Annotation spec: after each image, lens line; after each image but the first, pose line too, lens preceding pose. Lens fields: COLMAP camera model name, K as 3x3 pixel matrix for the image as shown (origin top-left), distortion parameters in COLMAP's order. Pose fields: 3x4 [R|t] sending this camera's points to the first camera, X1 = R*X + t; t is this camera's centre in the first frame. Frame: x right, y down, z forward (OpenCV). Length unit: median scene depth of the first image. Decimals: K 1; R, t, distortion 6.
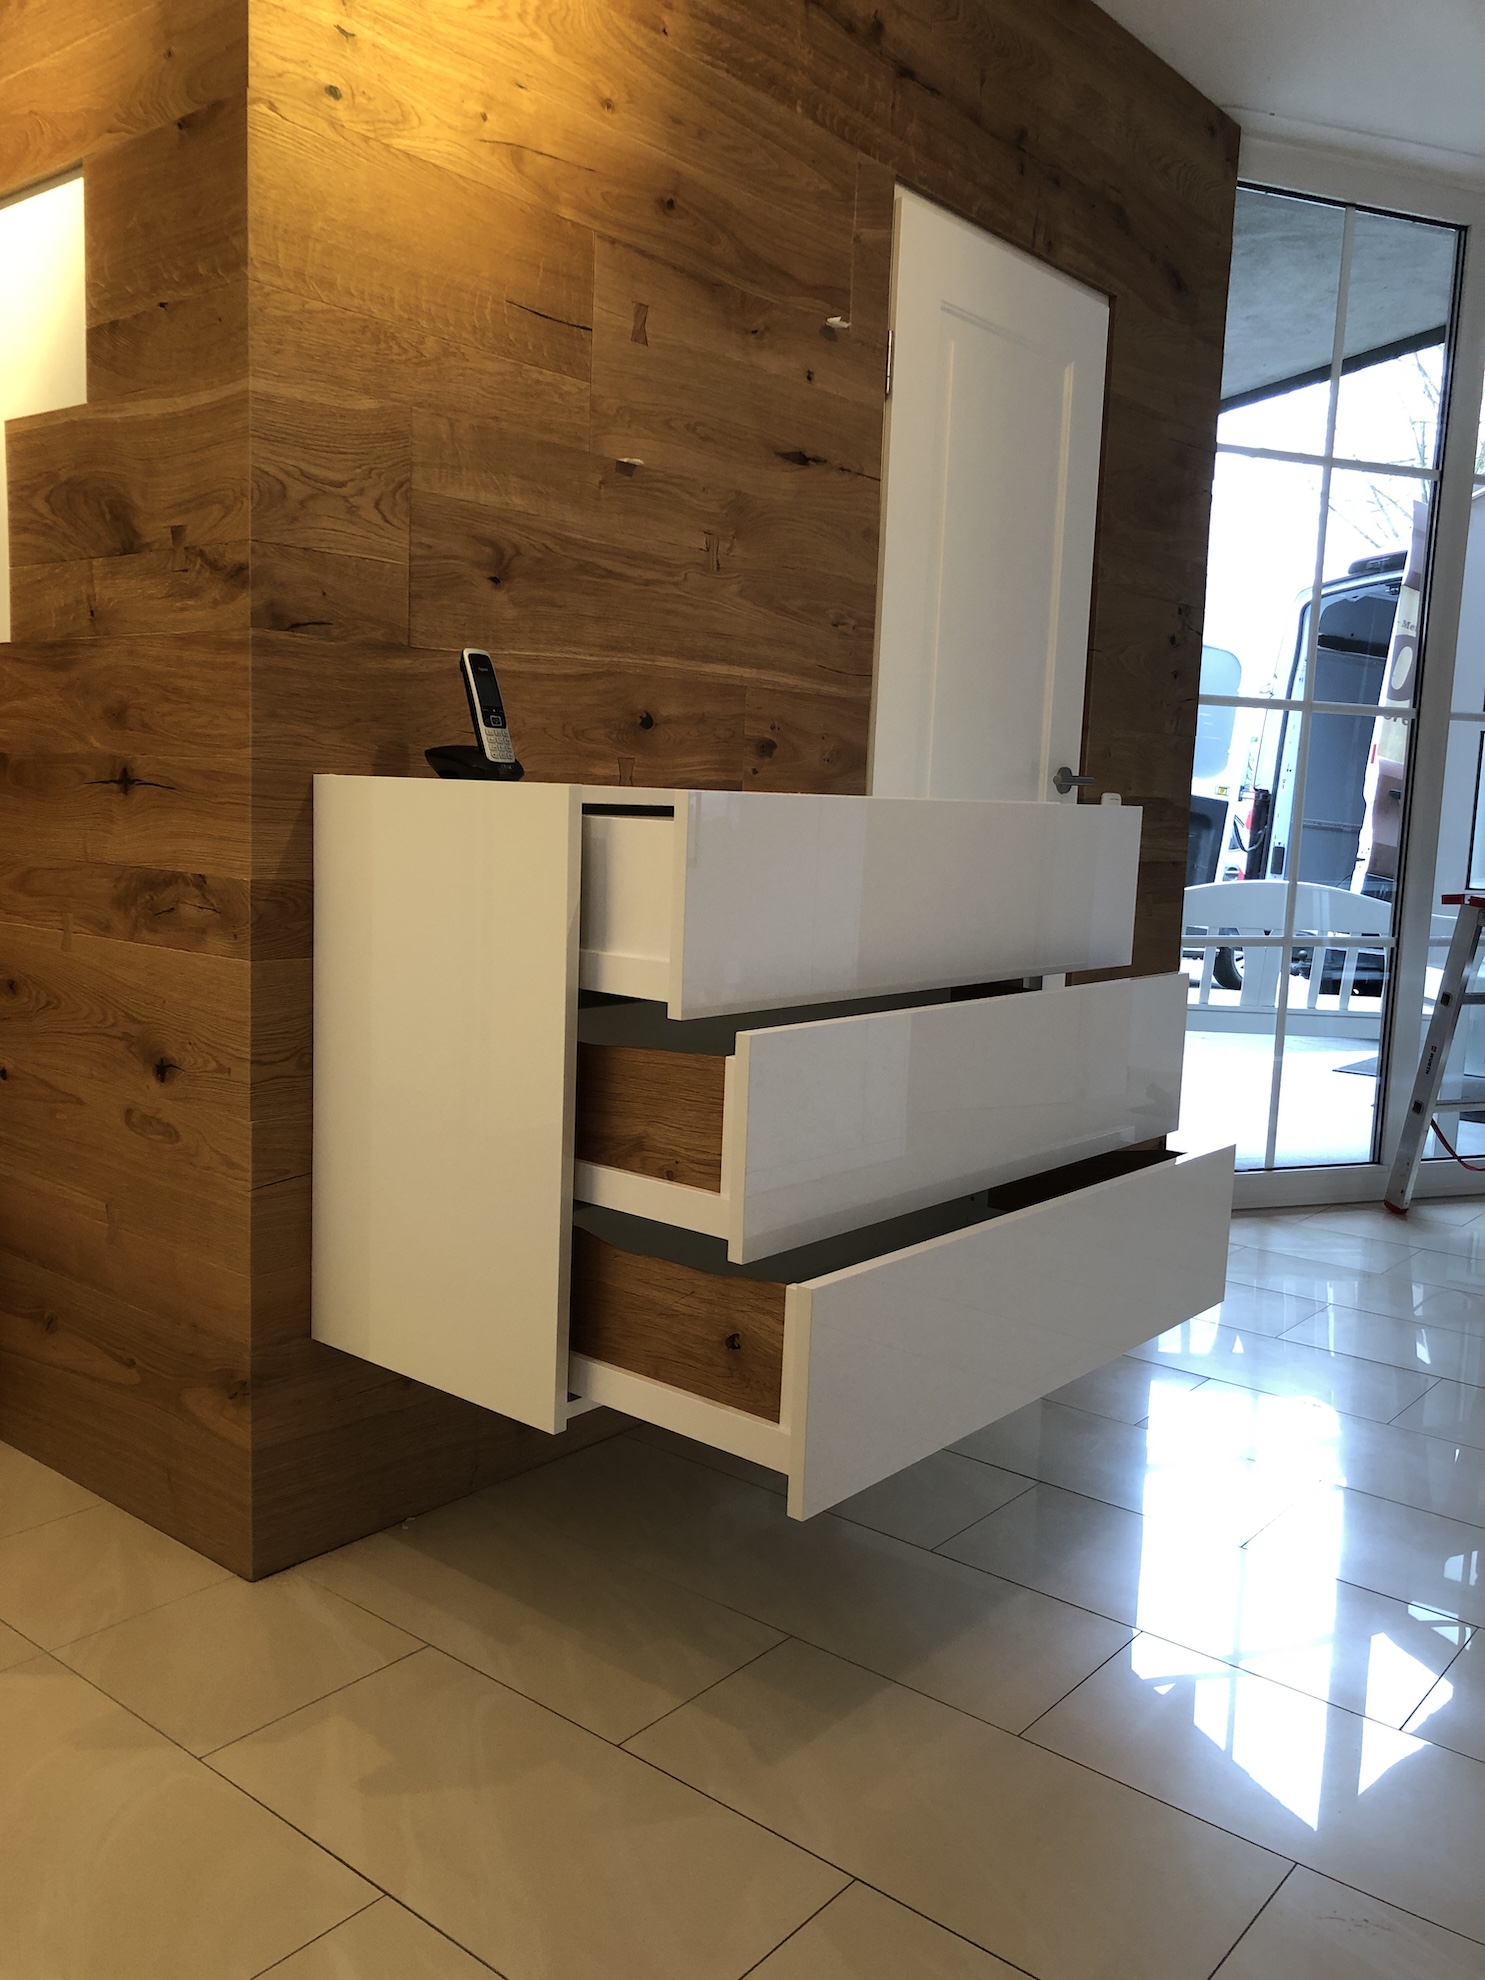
lens RADIAL K [[1618.2, 0, 724.9], [0, 1618.2, 995.3], [0, 0, 1]] dist [0.035651, -0.018837]
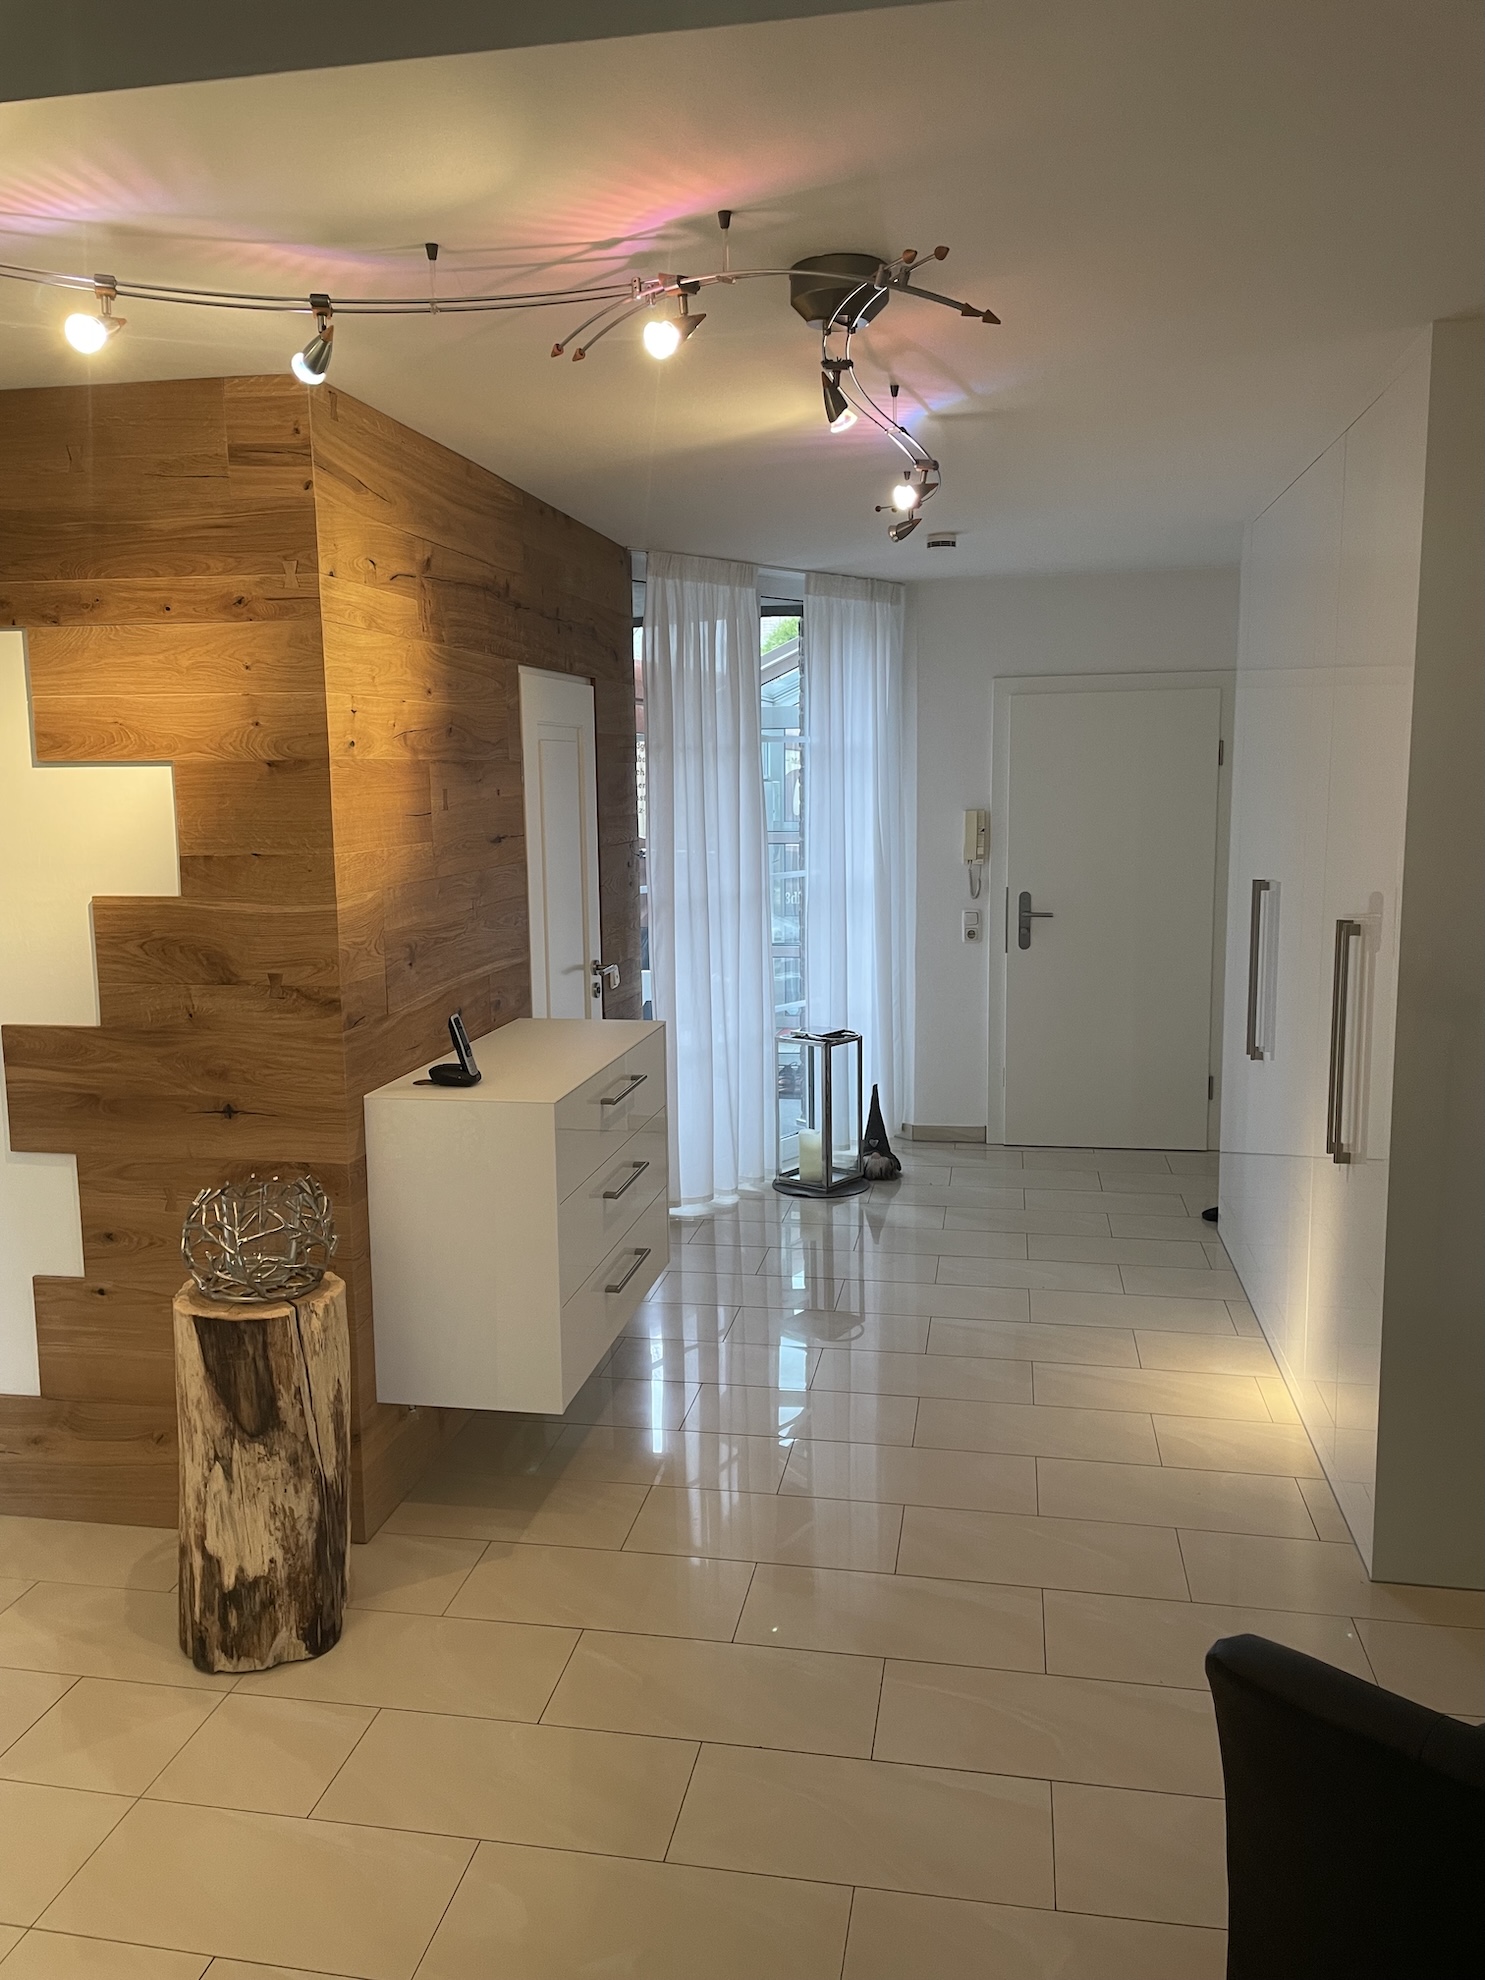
lens RADIAL K [[1493.1, 0, 719.9], [0, 1493.1, 975.6], [0, 0, 1]] dist [0.098179, -0.119140]
pose [[0.874531, -0.113996, 0.471382, -0.609539], [0.105188, 0.993429, 0.045095, -0.273729], [-0.473425, 0.010146, 0.880775, -0.614516]]
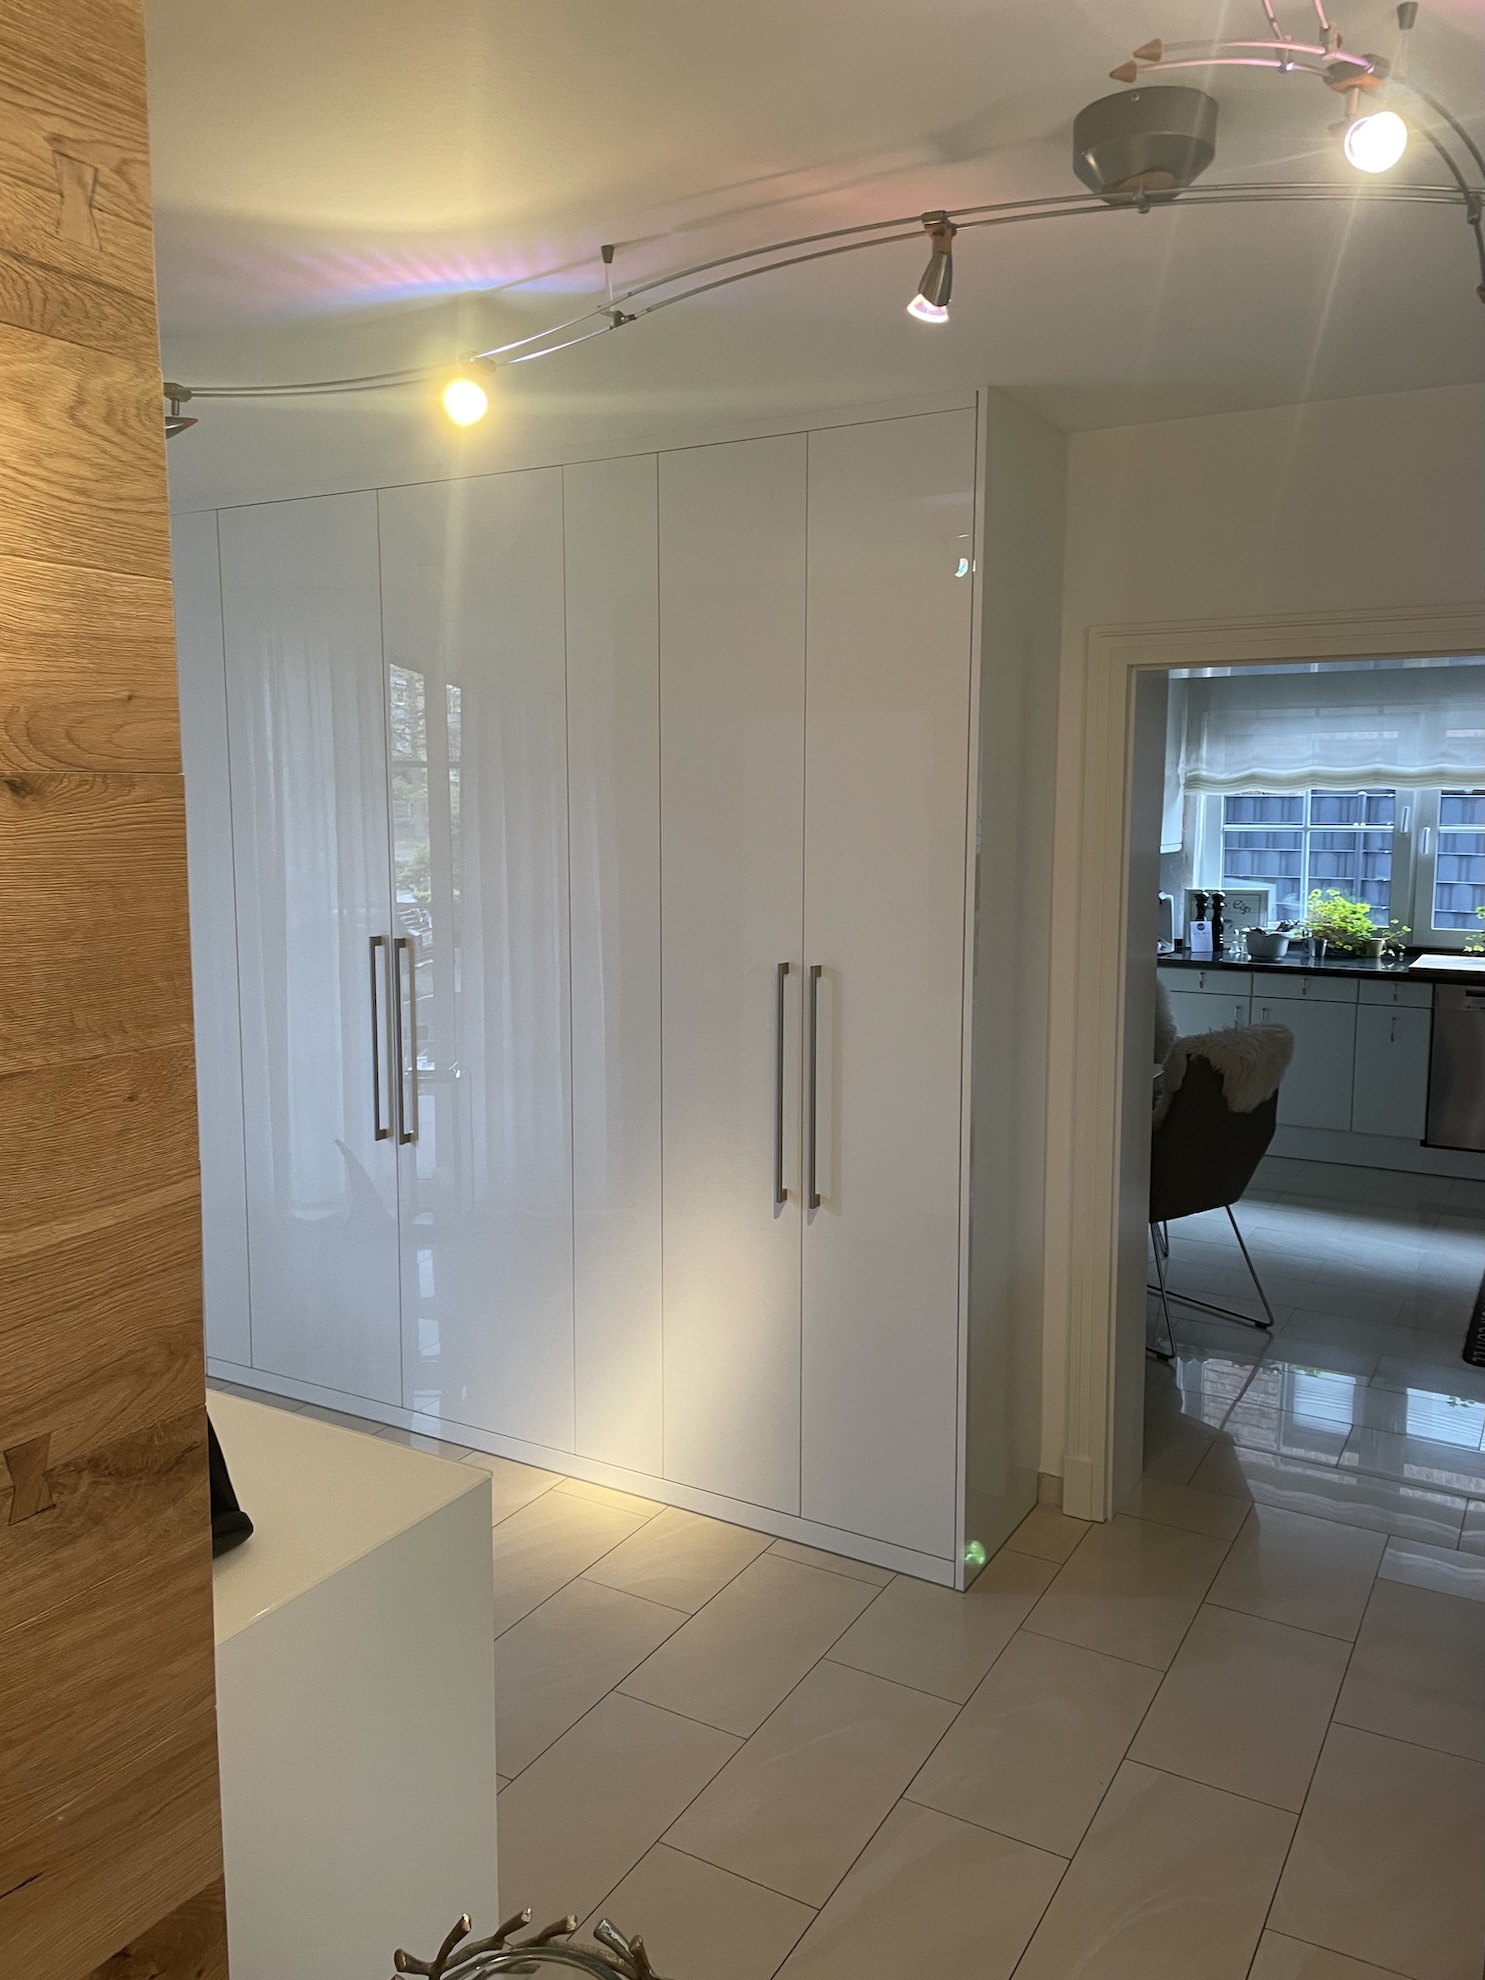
lens RADIAL K [[1493.1, 0, 733.6], [0, 1493.1, 960.7], [0, 0, 1]] dist [0.098179, -0.119140]
pose [[-0.167754, -0.148247, 0.974619, -0.769819], [0.119337, 0.978305, 0.169348, -0.454156], [-0.978579, 0.144717, -0.146423, 0.717473]]
